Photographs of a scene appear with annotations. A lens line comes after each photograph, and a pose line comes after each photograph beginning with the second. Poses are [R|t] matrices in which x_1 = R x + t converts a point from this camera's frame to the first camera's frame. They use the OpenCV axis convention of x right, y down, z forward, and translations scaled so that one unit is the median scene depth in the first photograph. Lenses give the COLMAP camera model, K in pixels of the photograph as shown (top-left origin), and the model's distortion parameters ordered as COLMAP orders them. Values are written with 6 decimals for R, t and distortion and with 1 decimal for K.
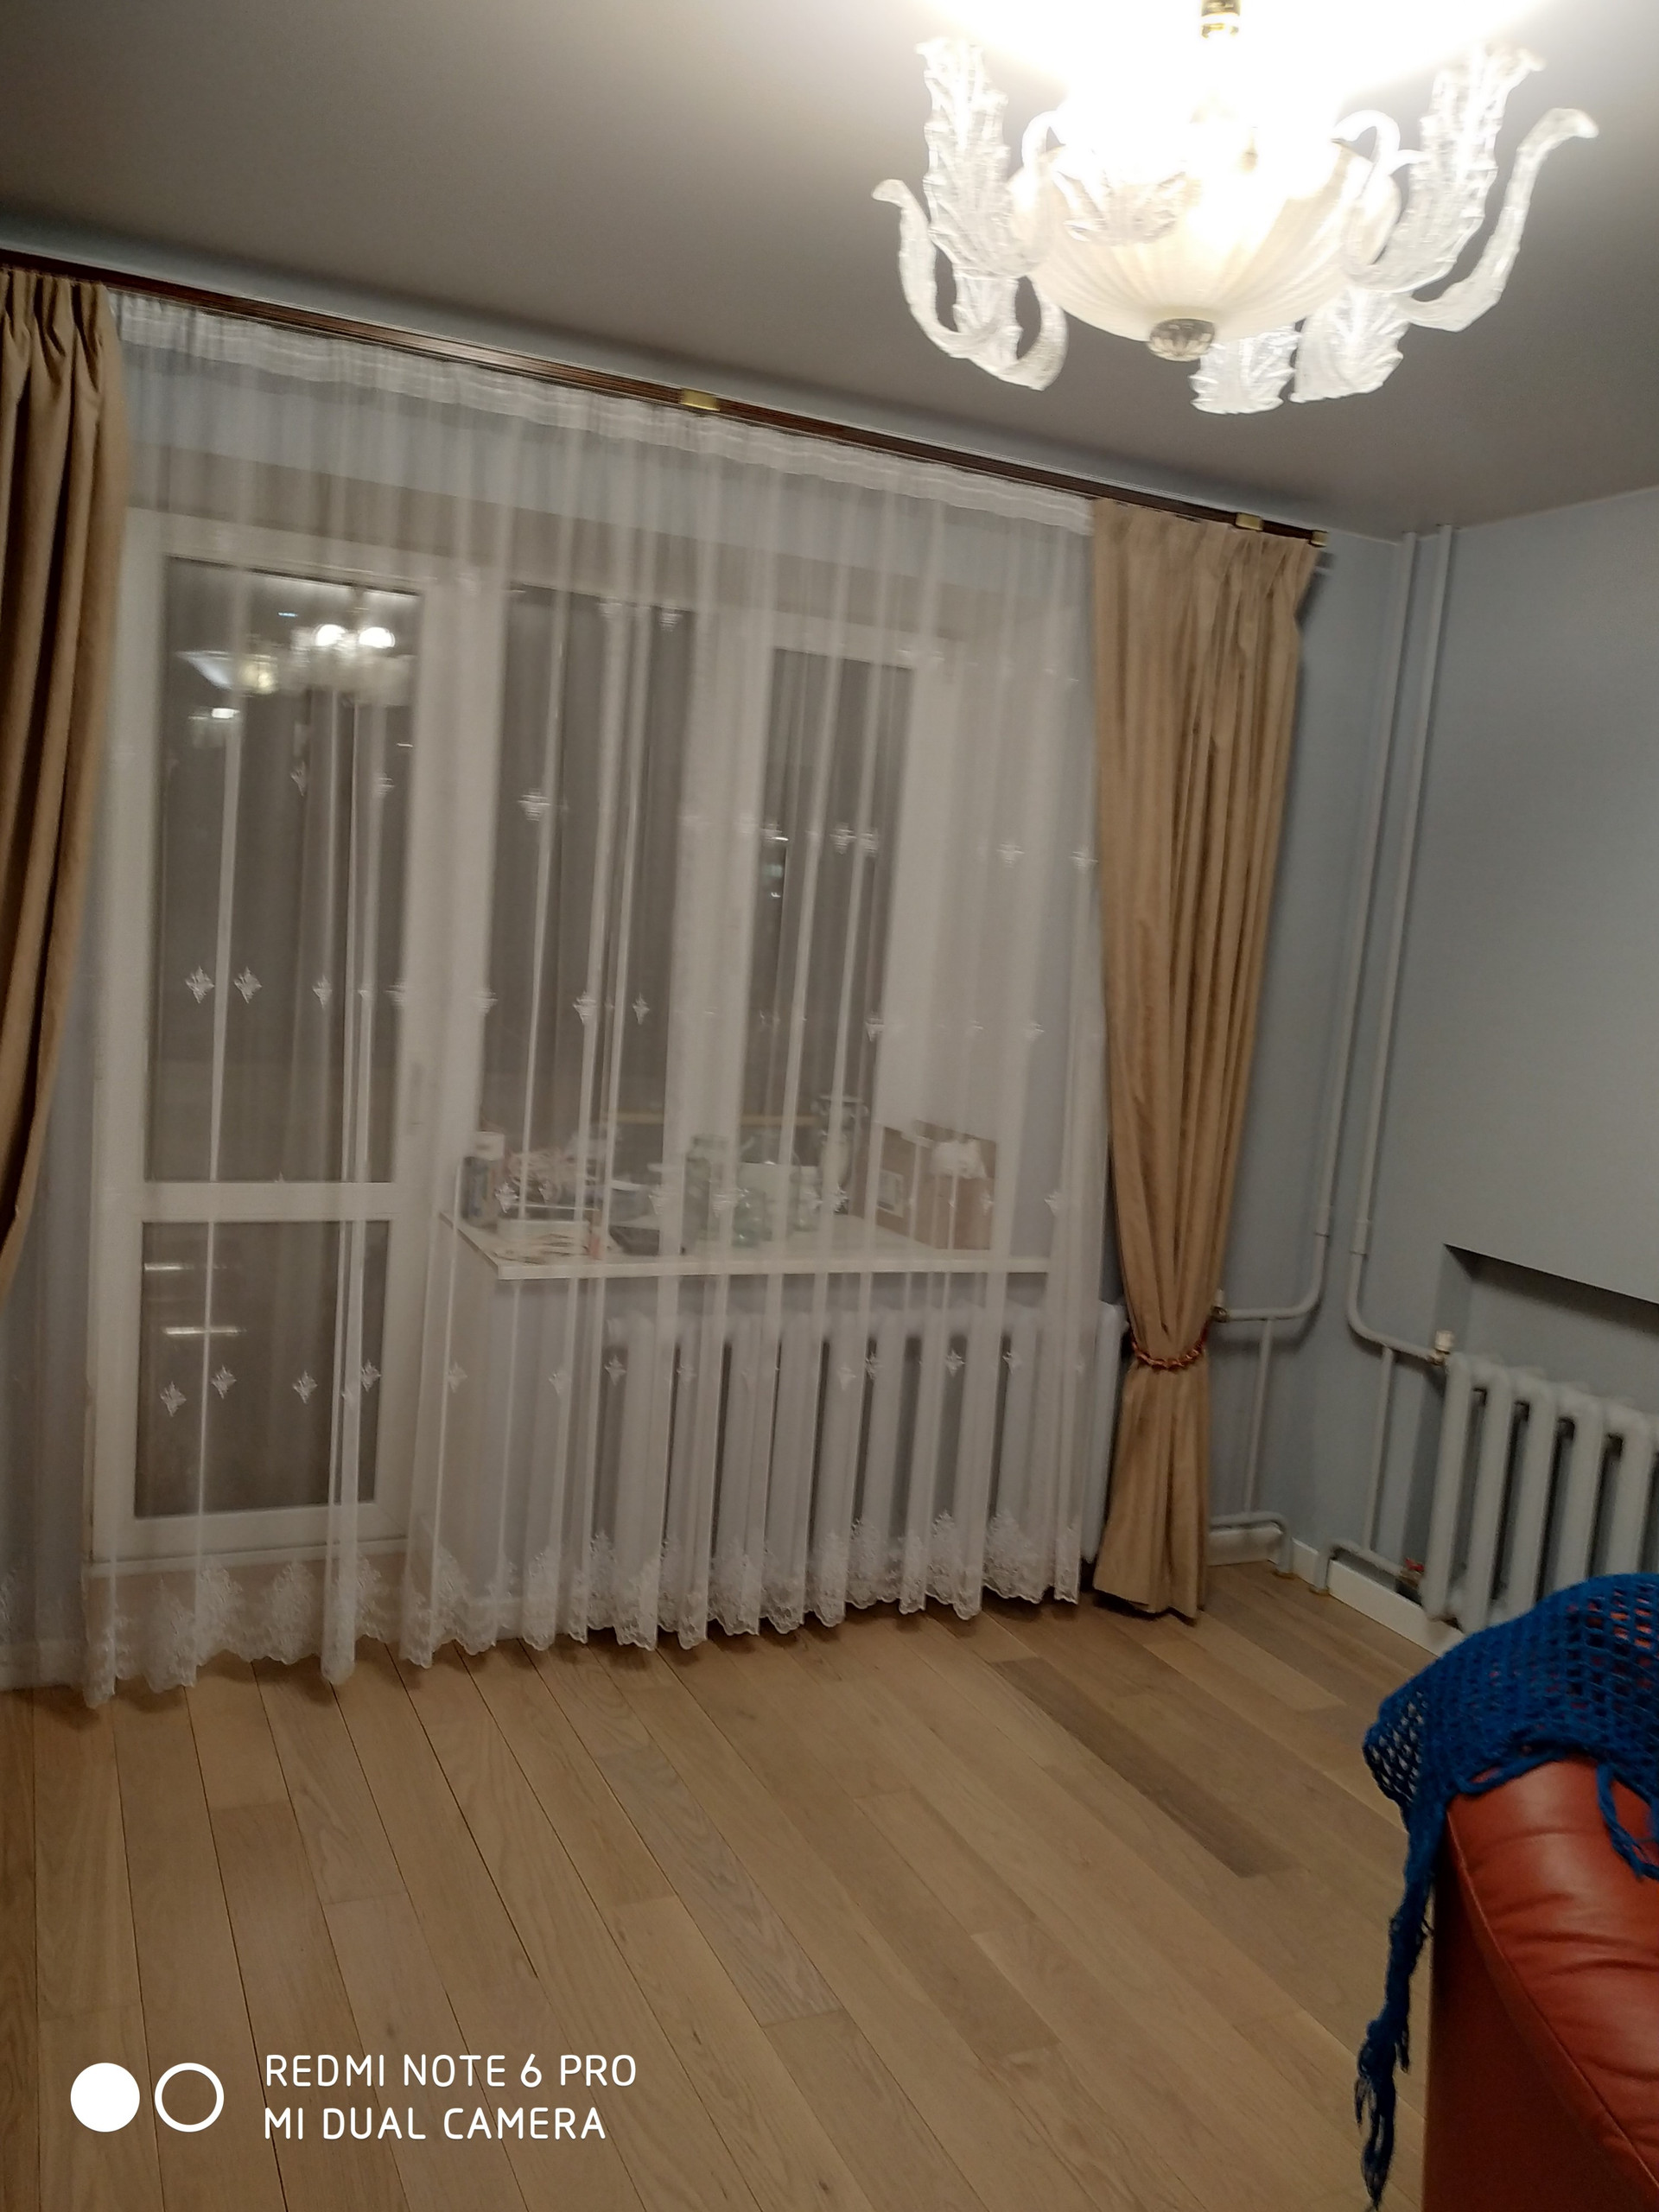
lens RADIAL K [[1706.8, 0, 823.5], [0, 1706.8, 1132.2], [0, 0, 1]] dist [-0.004142, -0.001230]
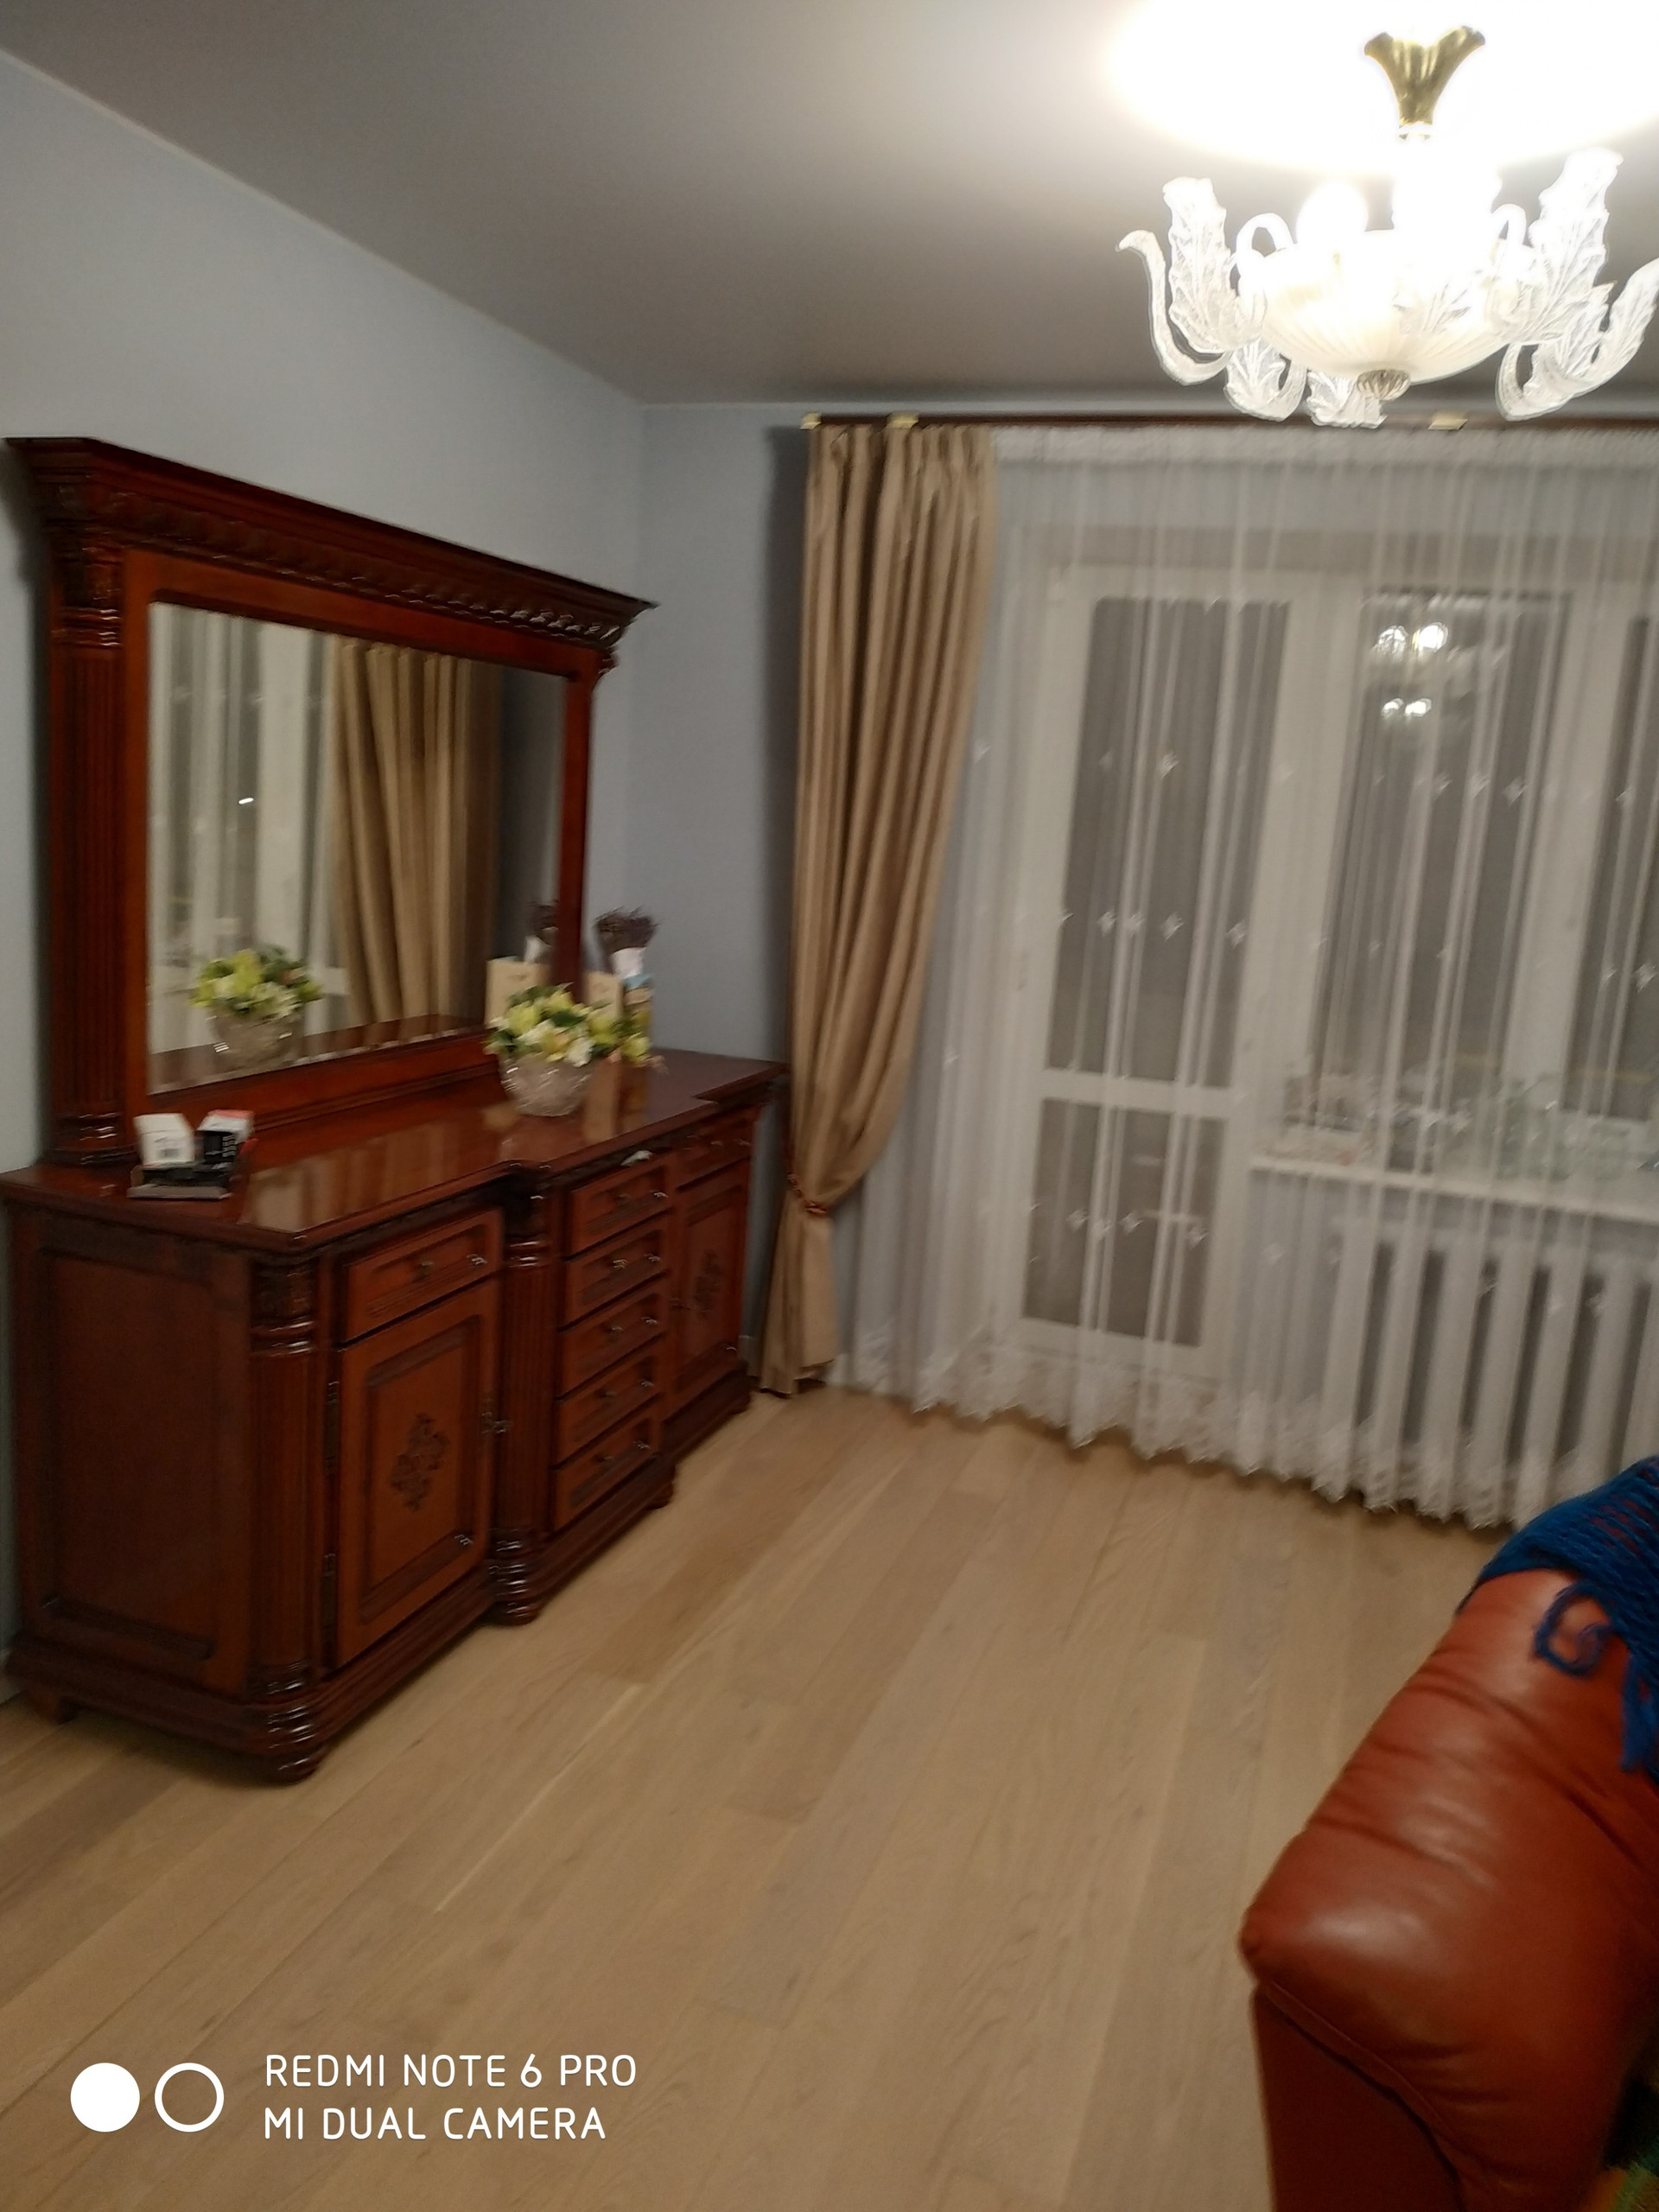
lens RADIAL K [[1706.8, 0, 823.5], [0, 1706.8, 1132.2], [0, 0, 1]] dist [-0.004142, -0.001230]
pose [[0.720123, 0.106450, -0.685632, 0.341382], [-0.108197, 0.993301, 0.040579, 0.036632], [0.685359, 0.044962, 0.726816, -0.078283]]
